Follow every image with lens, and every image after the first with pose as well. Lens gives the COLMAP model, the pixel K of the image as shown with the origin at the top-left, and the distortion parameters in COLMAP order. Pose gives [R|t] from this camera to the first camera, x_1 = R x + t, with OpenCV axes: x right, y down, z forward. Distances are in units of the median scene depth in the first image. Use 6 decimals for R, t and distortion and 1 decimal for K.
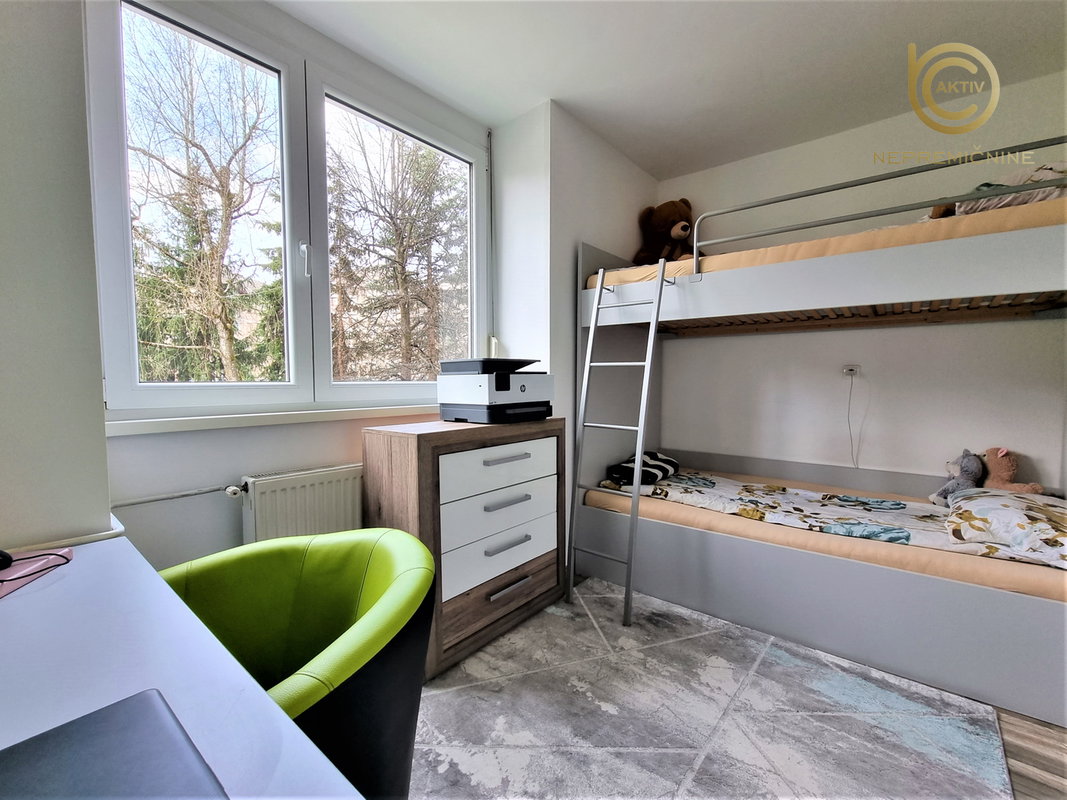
lens RADIAL K [[447.8, 0, 534.2], [0, 447.8, 403.9], [0, 0, 1]] dist [0.000694, -0.000067]
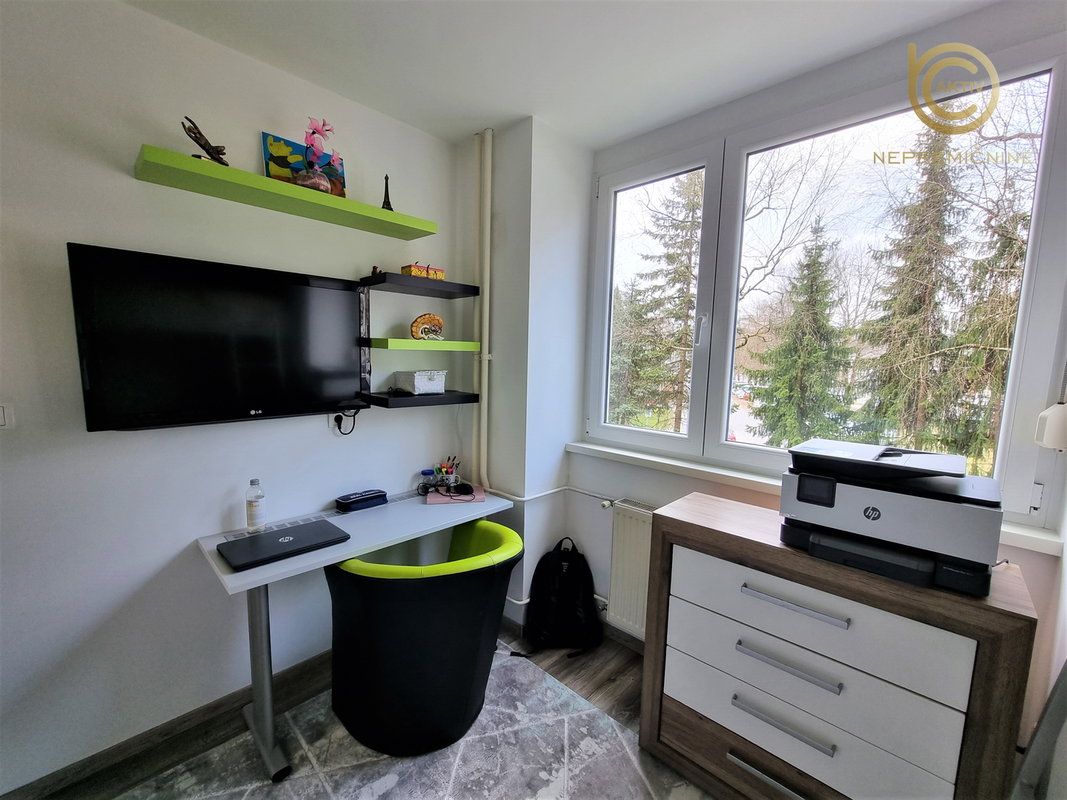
lens RADIAL K [[447.8, 0, 534.2], [0, 447.8, 403.9], [0, 0, 1]] dist [0.000694, -0.000067]
pose [[-0.049219, 0.115313, -0.992109, 0.625432], [-0.080527, 0.989621, 0.119019, -0.234957], [0.995536, 0.085750, -0.039423, 0.651309]]
